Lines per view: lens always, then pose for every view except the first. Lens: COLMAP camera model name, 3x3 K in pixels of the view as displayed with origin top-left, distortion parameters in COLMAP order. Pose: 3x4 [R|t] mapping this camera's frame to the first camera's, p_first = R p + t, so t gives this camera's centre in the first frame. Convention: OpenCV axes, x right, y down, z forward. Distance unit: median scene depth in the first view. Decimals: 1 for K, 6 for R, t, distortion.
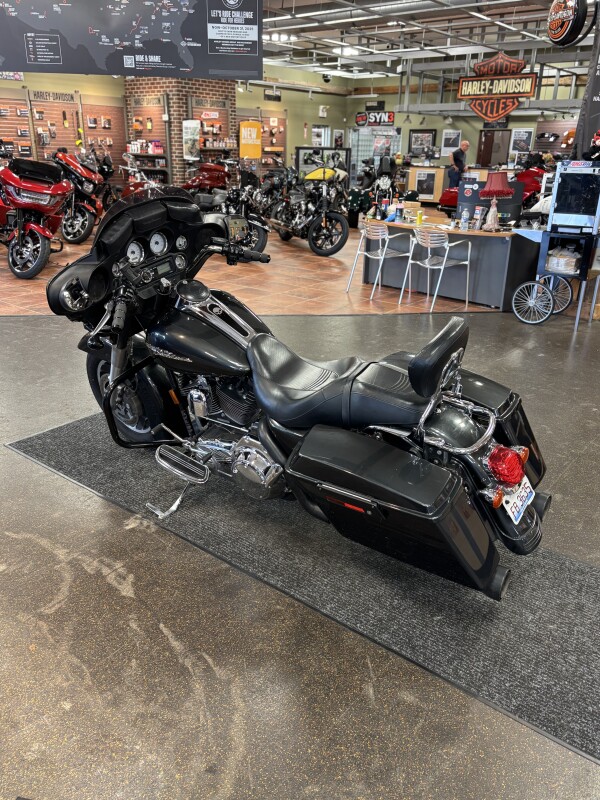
lens RADIAL K [[626.6, 0, 299.0], [0, 626.6, 400.6], [0, 0, 1]] dist [0.005409, 0.003397]
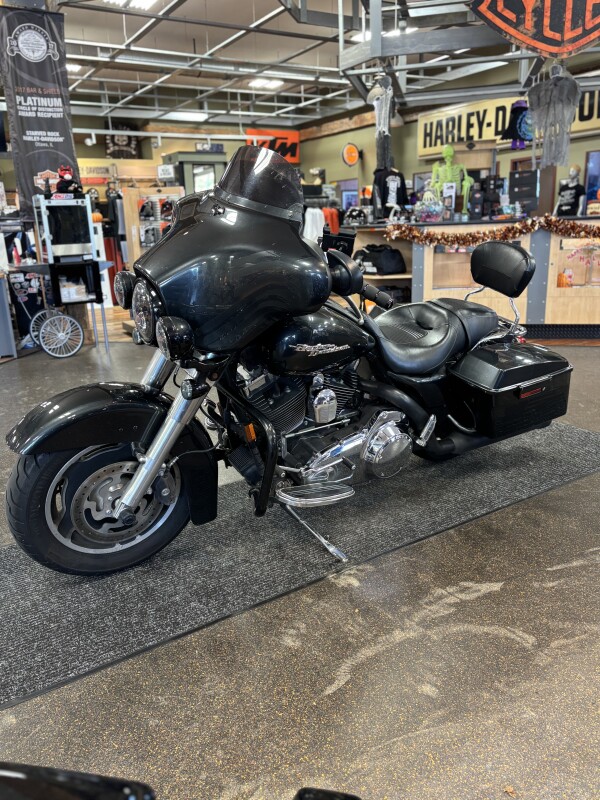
lens RADIAL K [[626.6, 0, 298.6], [0, 626.6, 398.5], [0, 0, 1]] dist [0.005409, 0.003397]
pose [[0.340573, -0.289828, 0.894433, -0.943854], [0.395354, 0.907259, 0.143445, -0.143504], [-0.853056, 0.304764, 0.423573, 0.693400]]
